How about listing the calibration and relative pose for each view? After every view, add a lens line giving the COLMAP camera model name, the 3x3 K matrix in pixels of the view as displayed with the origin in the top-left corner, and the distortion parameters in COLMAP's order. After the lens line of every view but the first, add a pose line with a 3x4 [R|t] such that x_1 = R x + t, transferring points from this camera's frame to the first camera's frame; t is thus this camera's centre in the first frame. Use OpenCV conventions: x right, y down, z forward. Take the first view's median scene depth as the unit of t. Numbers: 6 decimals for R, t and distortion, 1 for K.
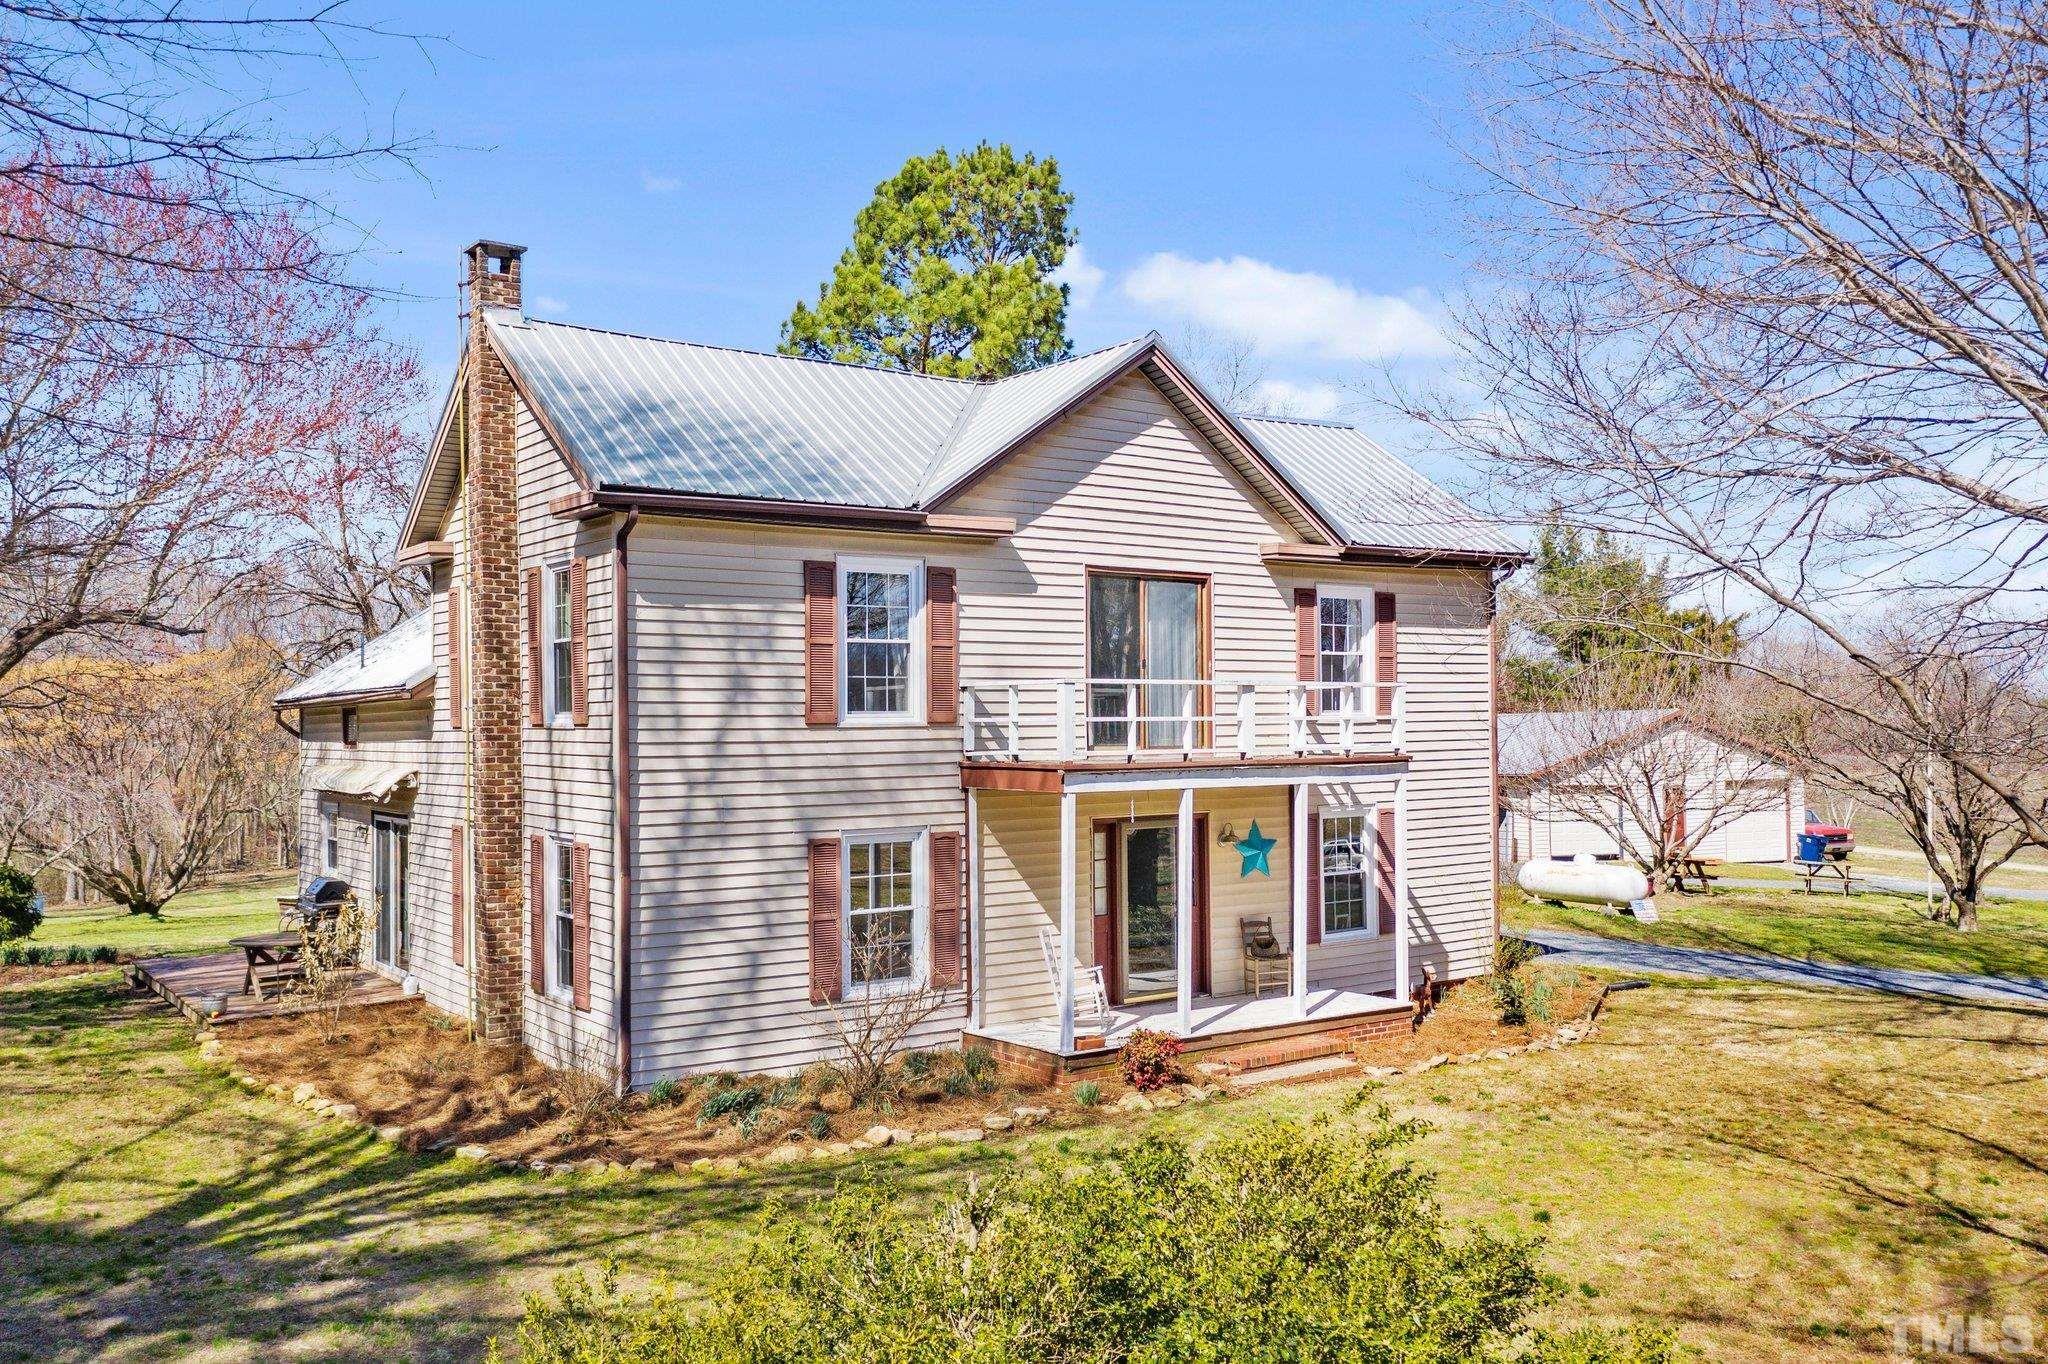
lens RADIAL K [[1679.9, 0, 1025.2], [0, 1679.9, 688.0], [0, 0, 1]] dist [-0.033210, 0.000980]
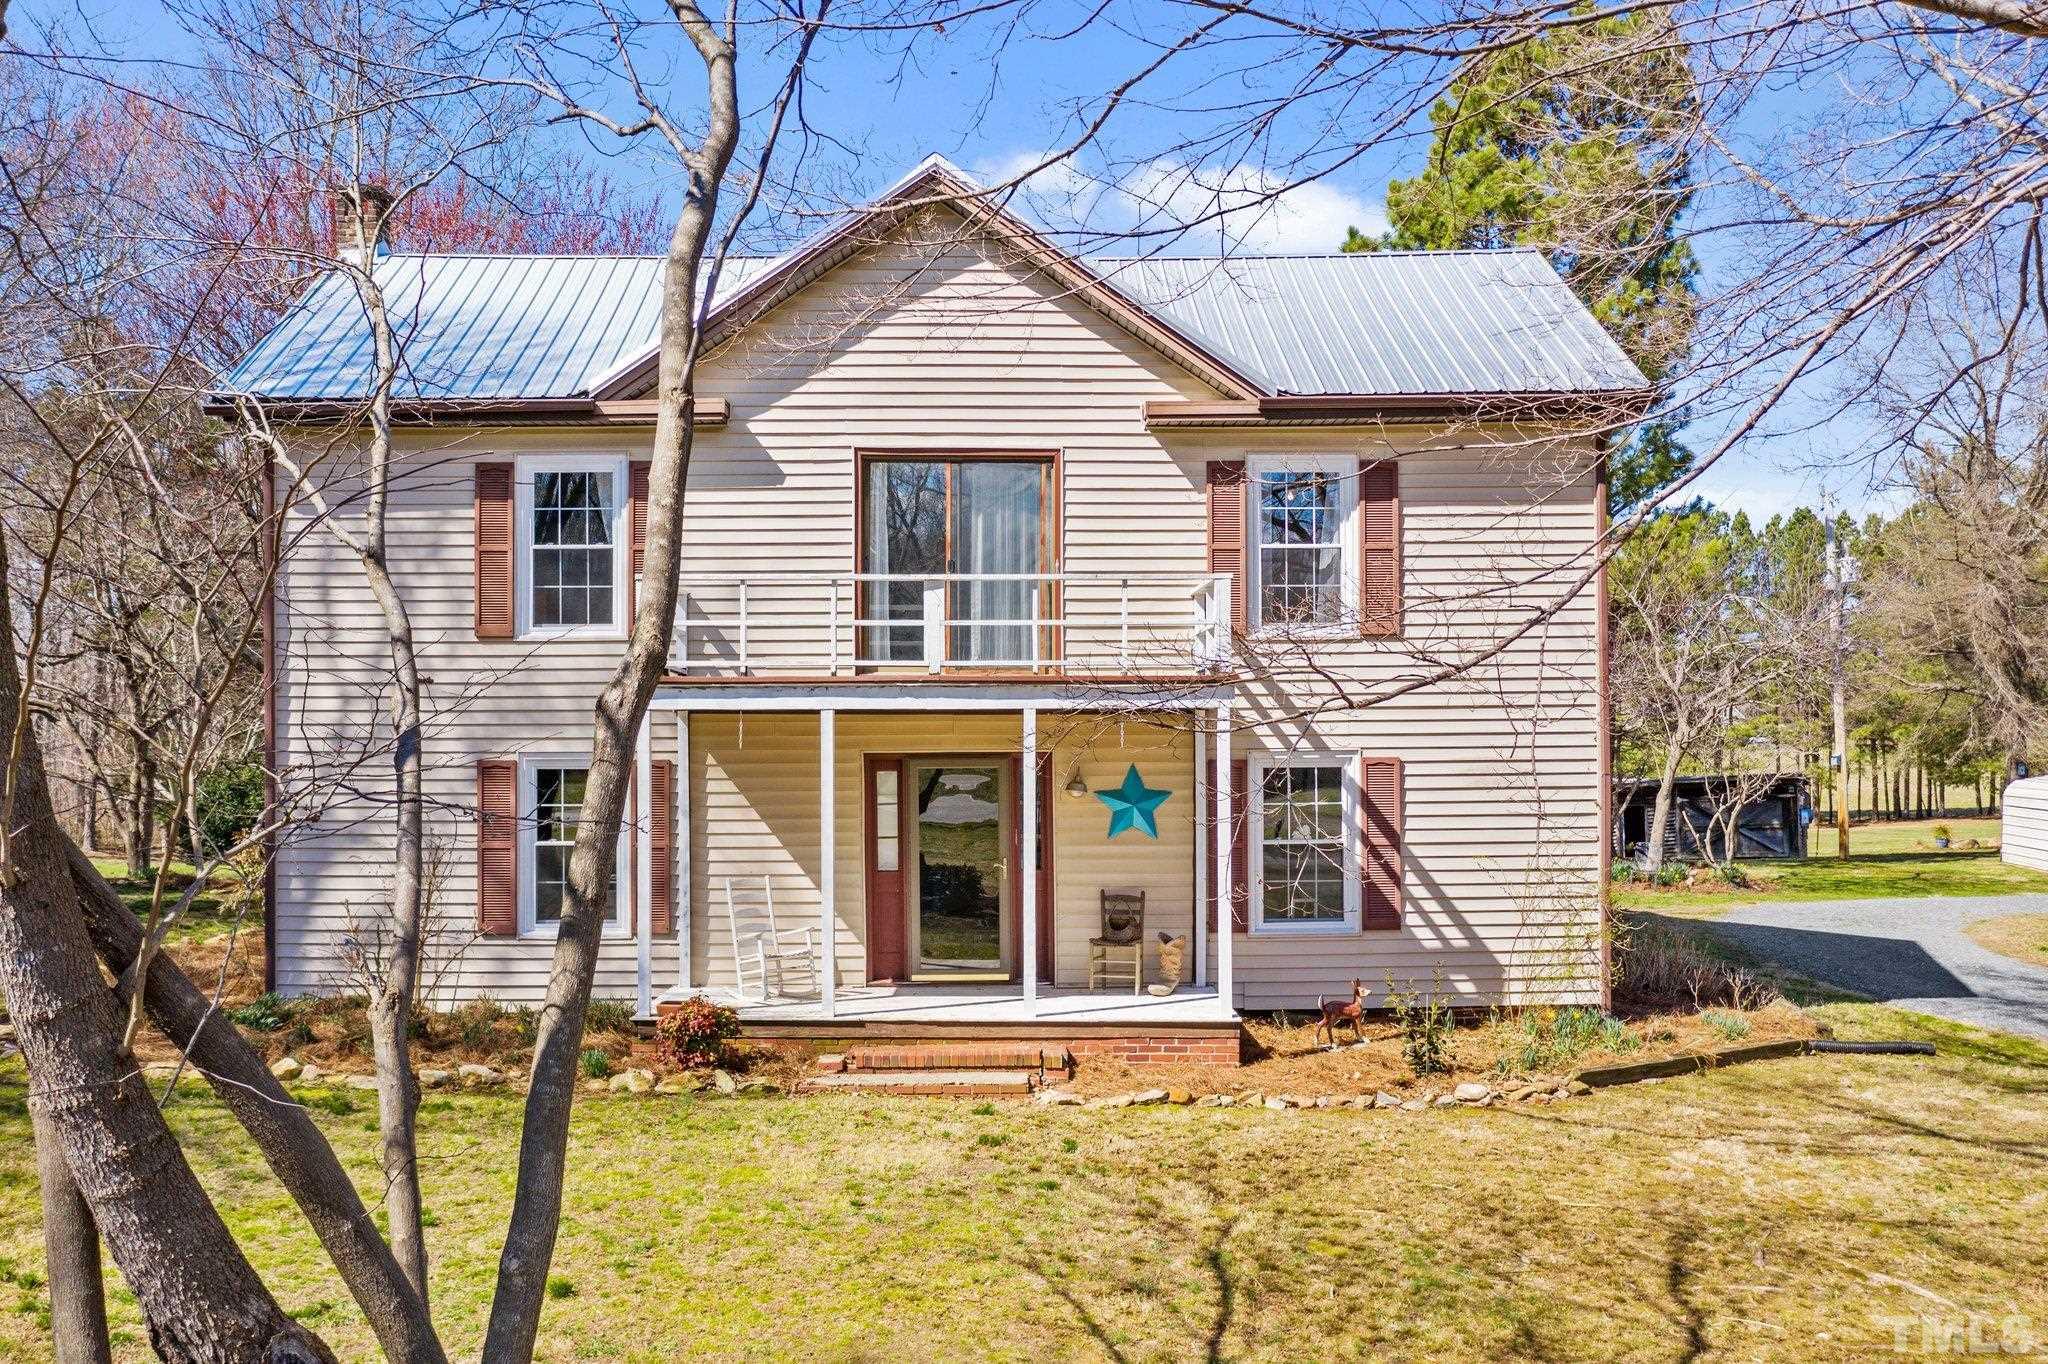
lens RADIAL K [[1679.9, 0, 1024.8], [0, 1679.9, 681.4], [0, 0, 1]] dist [-0.033210, 0.000980]
pose [[0.817544, -0.009133, -0.575794, 0.595224], [0.008629, 0.999956, -0.003610, 0.047207], [0.575802, -0.002017, 0.817587, 0.374577]]
